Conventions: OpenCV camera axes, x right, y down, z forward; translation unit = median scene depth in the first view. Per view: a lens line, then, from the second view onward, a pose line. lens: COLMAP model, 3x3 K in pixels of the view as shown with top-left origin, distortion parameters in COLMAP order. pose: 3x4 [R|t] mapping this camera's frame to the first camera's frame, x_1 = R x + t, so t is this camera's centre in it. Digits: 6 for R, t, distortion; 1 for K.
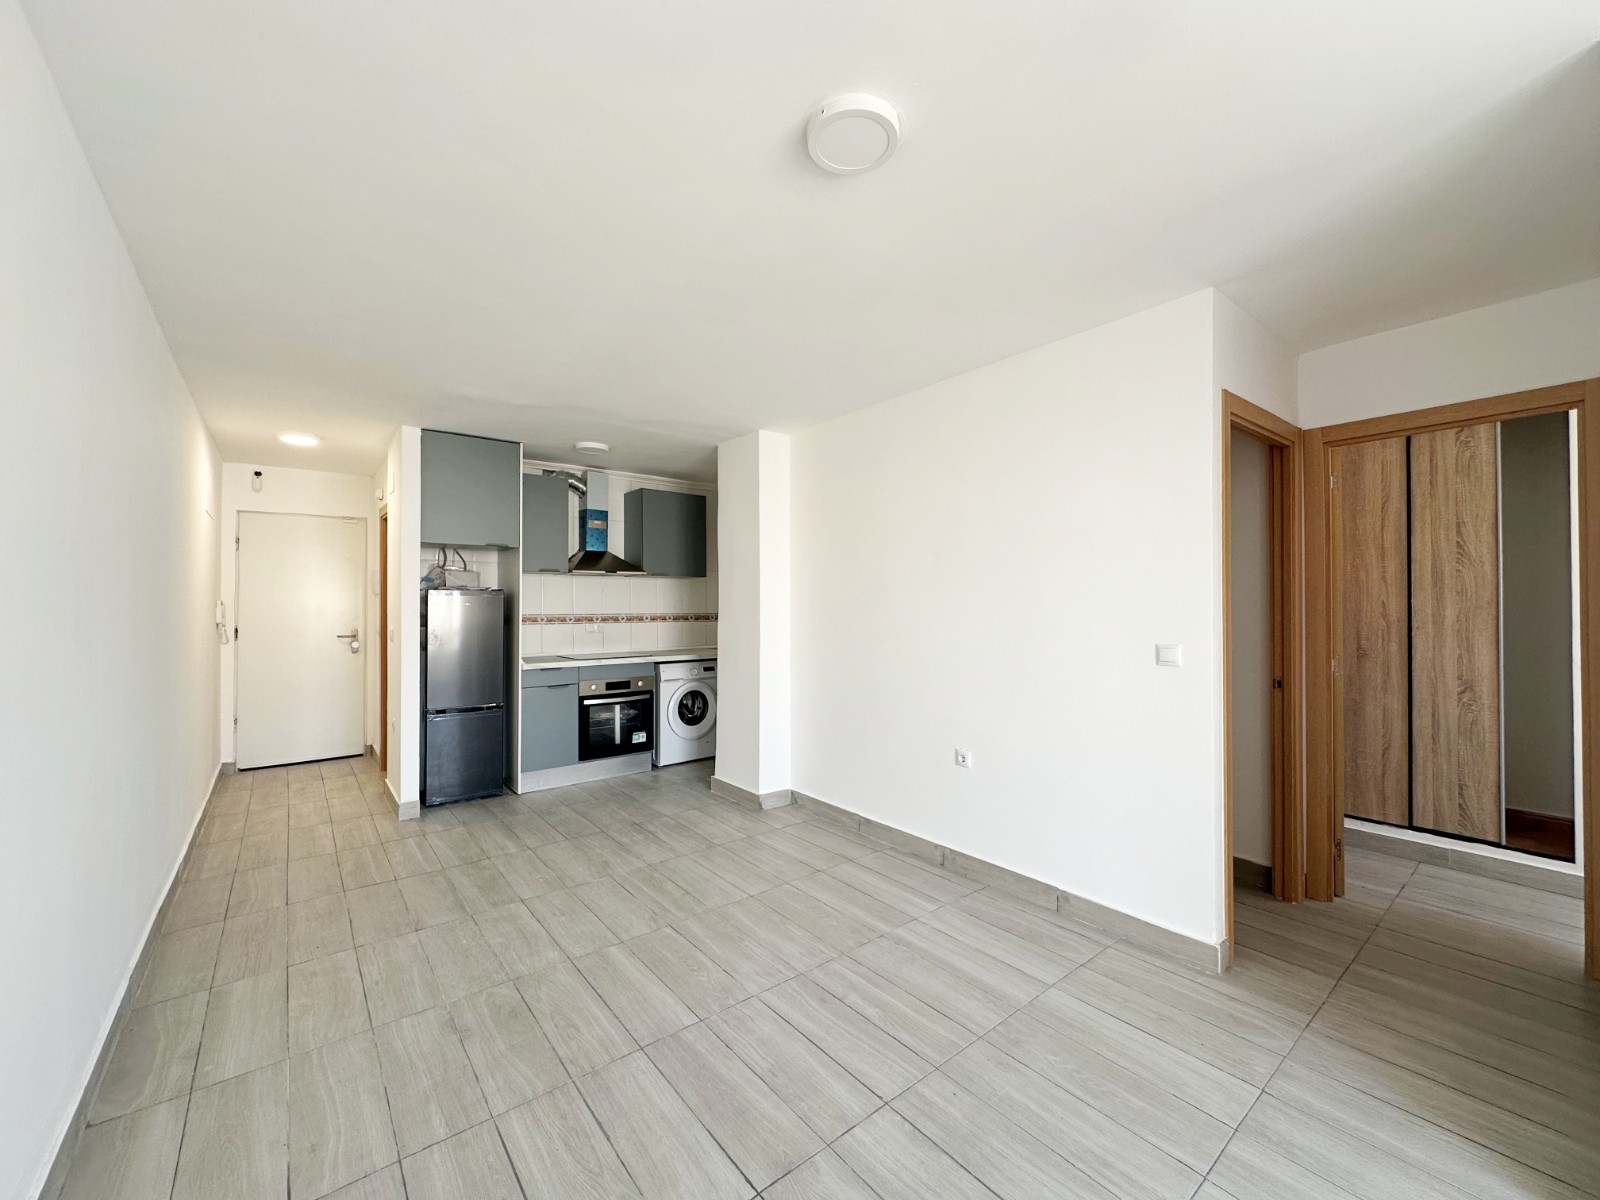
lens RADIAL K [[638.0, 0, 803.4], [0, 638.0, 598.9], [0, 0, 1]] dist [-0.003063, 0.000372]
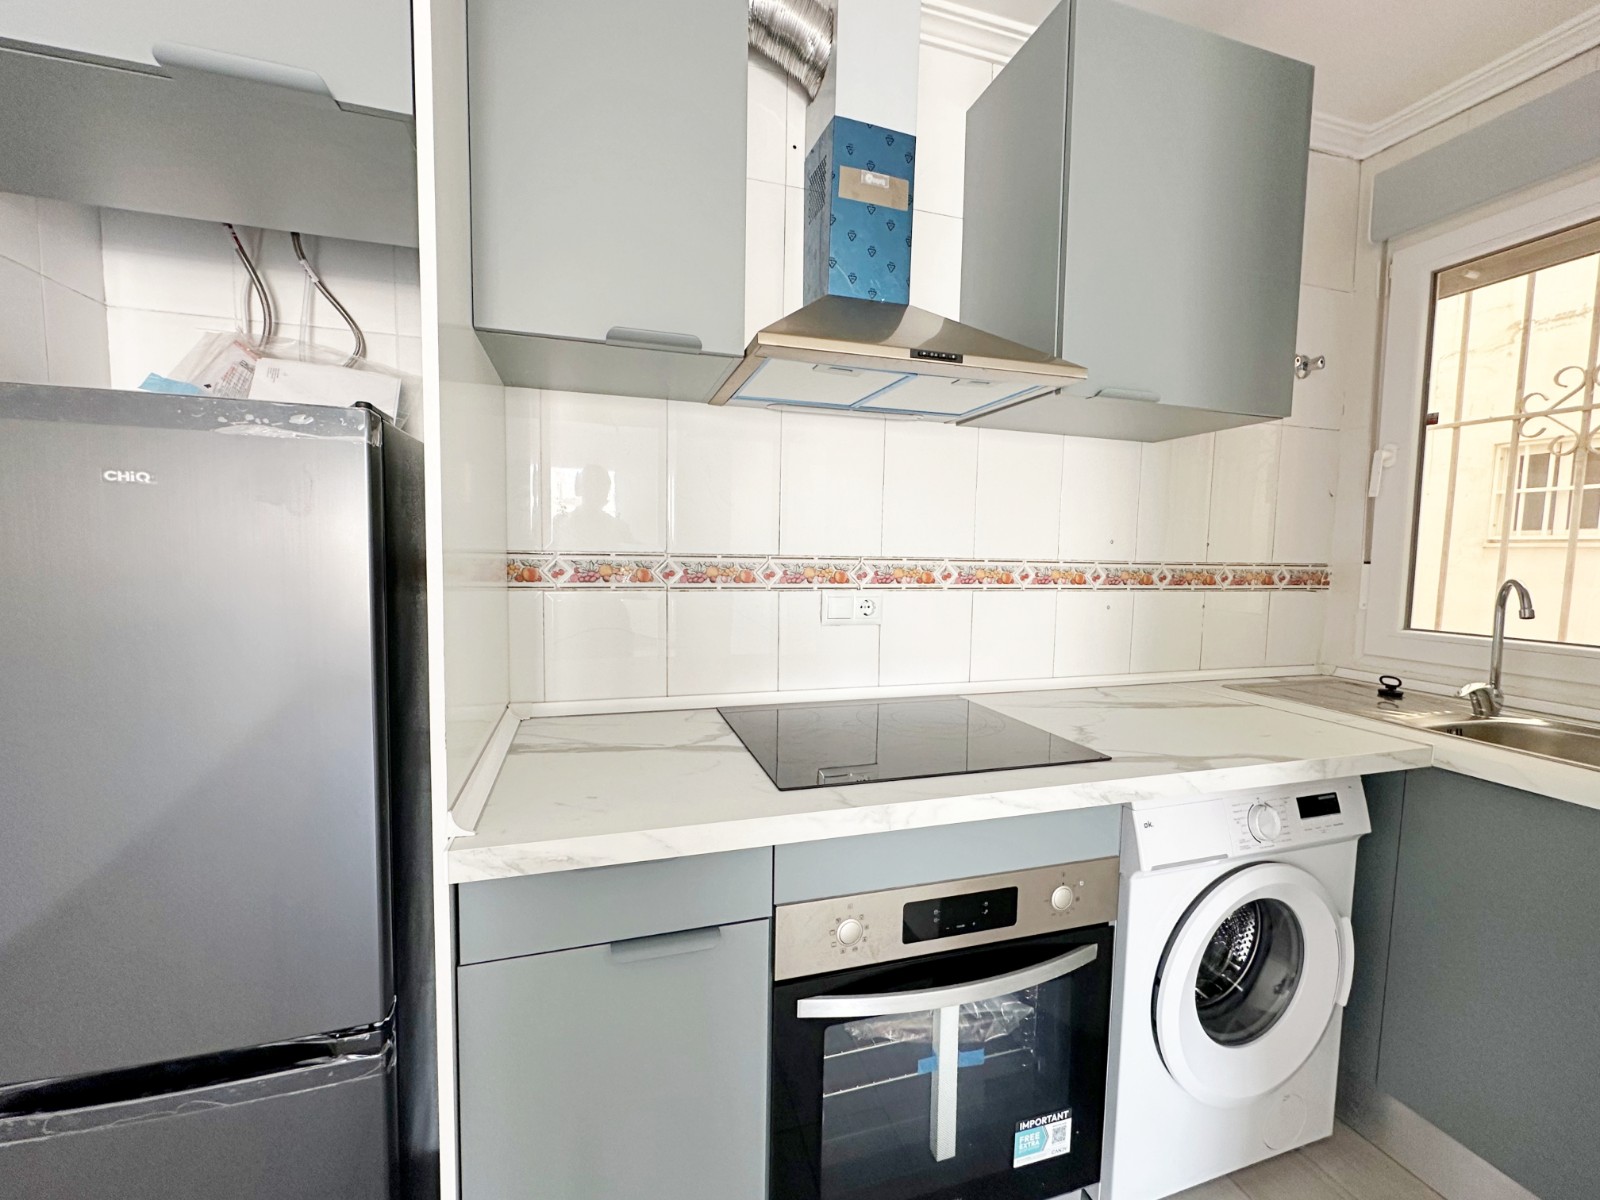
lens RADIAL K [[665.6, 0, 800.0], [0, 665.6, 600.0], [0, 0, 1]] dist [-0.000913, 0.000173]
pose [[0.930431, 0.045721, -0.363604, -0.294076], [-0.015837, 0.996276, 0.084750, 0.021859], [0.366124, -0.073096, 0.927691, 0.877048]]
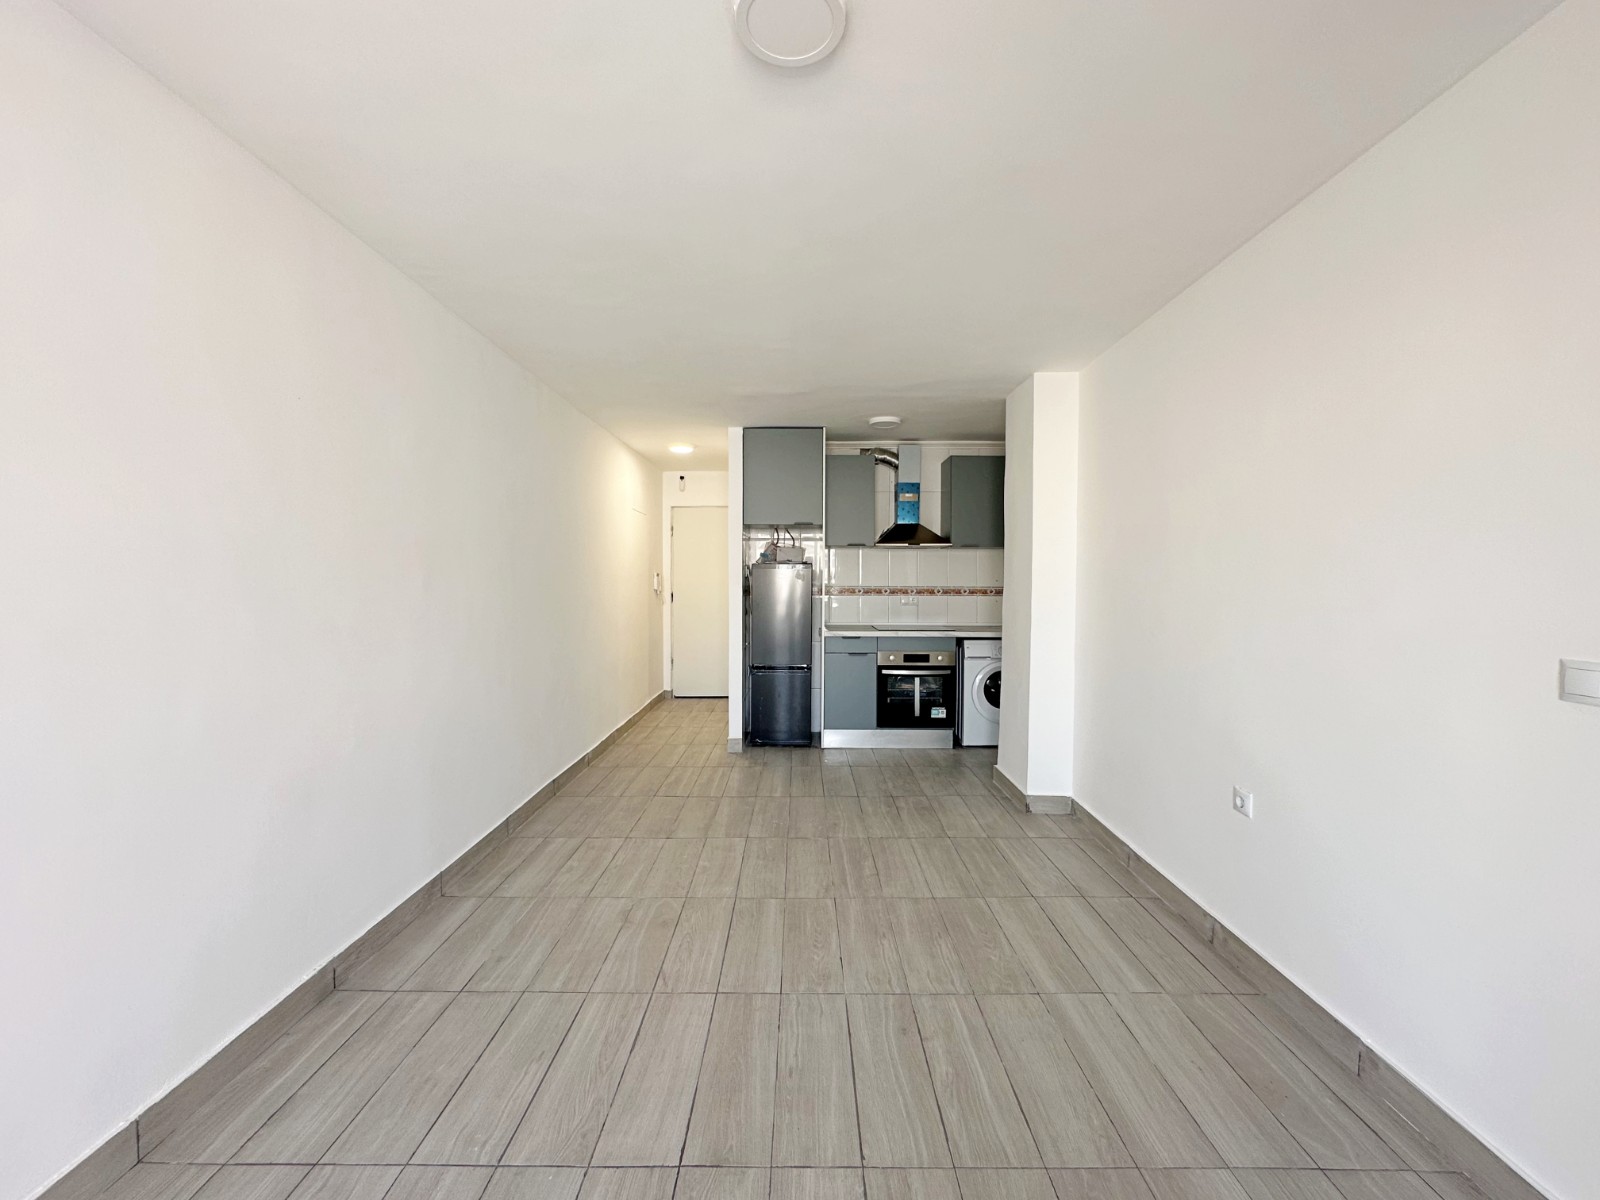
lens RADIAL K [[645.8, 0, 802.4], [0, 645.8, 598.6], [0, 0, 1]] dist [-0.003166, -0.000070]
pose [[0.775339, 0.025224, -0.631041, 0.227445], [0.001986, 0.999100, 0.042377, -0.000735], [0.631542, -0.034110, 0.774591, 0.119347]]
